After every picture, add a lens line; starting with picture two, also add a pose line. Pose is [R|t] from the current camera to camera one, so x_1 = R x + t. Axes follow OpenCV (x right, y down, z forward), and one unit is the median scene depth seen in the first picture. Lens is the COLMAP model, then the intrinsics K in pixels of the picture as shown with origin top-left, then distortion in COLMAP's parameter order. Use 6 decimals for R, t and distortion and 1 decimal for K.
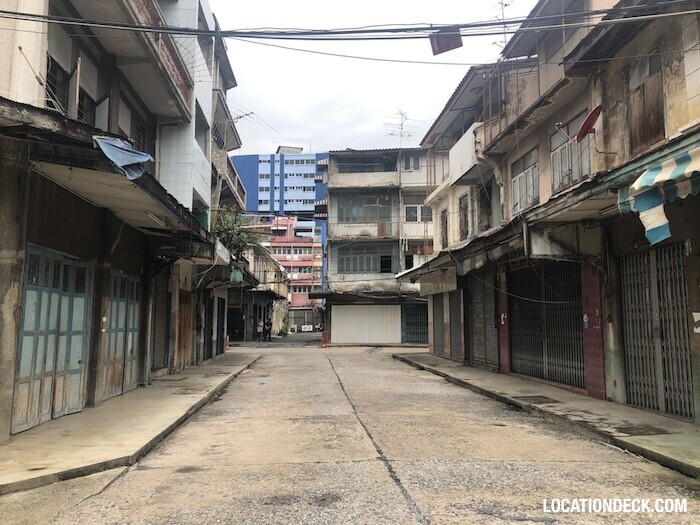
lens RADIAL K [[557.8, 0, 350.0], [0, 557.8, 262.5], [0, 0, 1]] dist [0.019418, -0.000079]
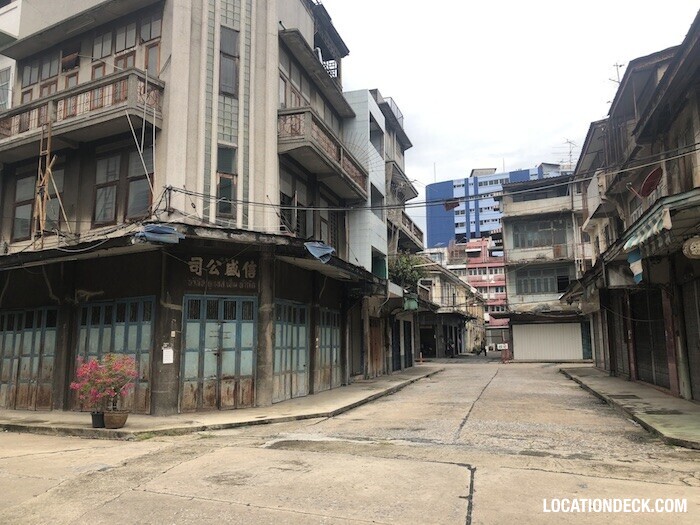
lens RADIAL K [[560.9, 0, 361.8], [0, 560.9, 263.8], [0, 0, 1]] dist [0.128202, -0.237244]
pose [[0.939225, -0.061693, -0.337713, 0.072500], [0.051526, 0.997910, -0.038998, -0.013898], [0.339413, 0.019227, 0.940441, -0.144243]]
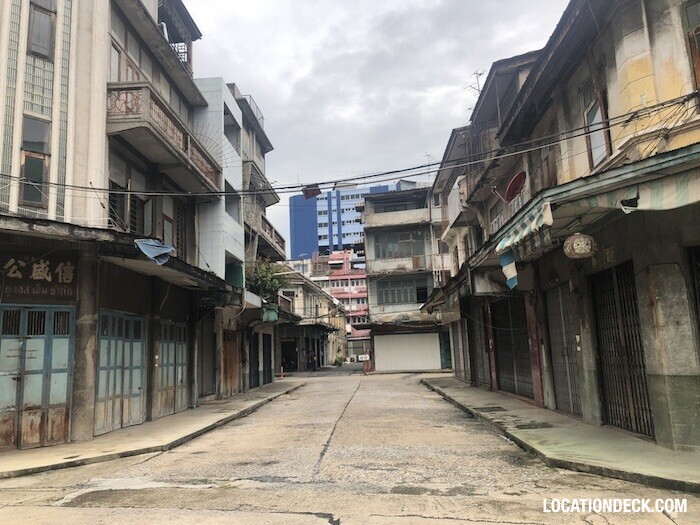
lens RADIAL K [[561.0, 0, 341.4], [0, 561.0, 269.8], [0, 0, 1]] dist [0.014879, -0.001761]
pose [[0.988721, -0.058319, -0.137952, 0.063374], [0.053147, 0.997749, -0.040888, -0.009382], [0.140026, 0.033095, 0.989595, -0.091962]]
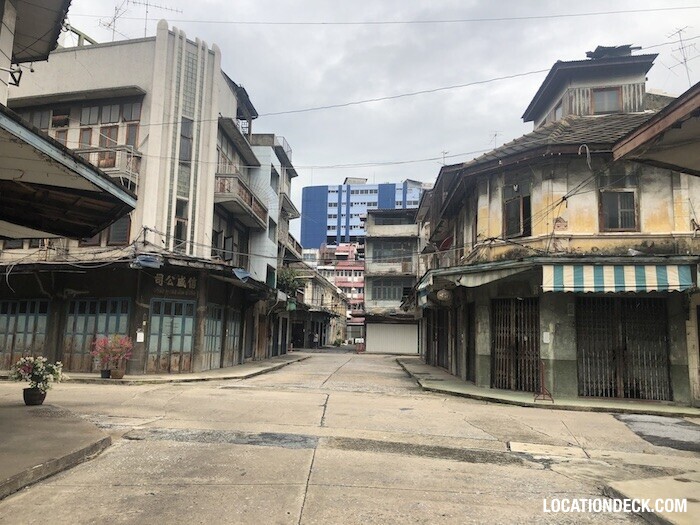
lens RADIAL K [[564.7, 0, 353.4], [0, 564.7, 274.1], [0, 0, 1]] dist [0.011711, -0.003365]
pose [[0.991645, 0.013522, -0.128289, 0.110466], [-0.013983, 0.999899, -0.002693, -0.039335], [0.128239, 0.004465, 0.991733, -0.370659]]
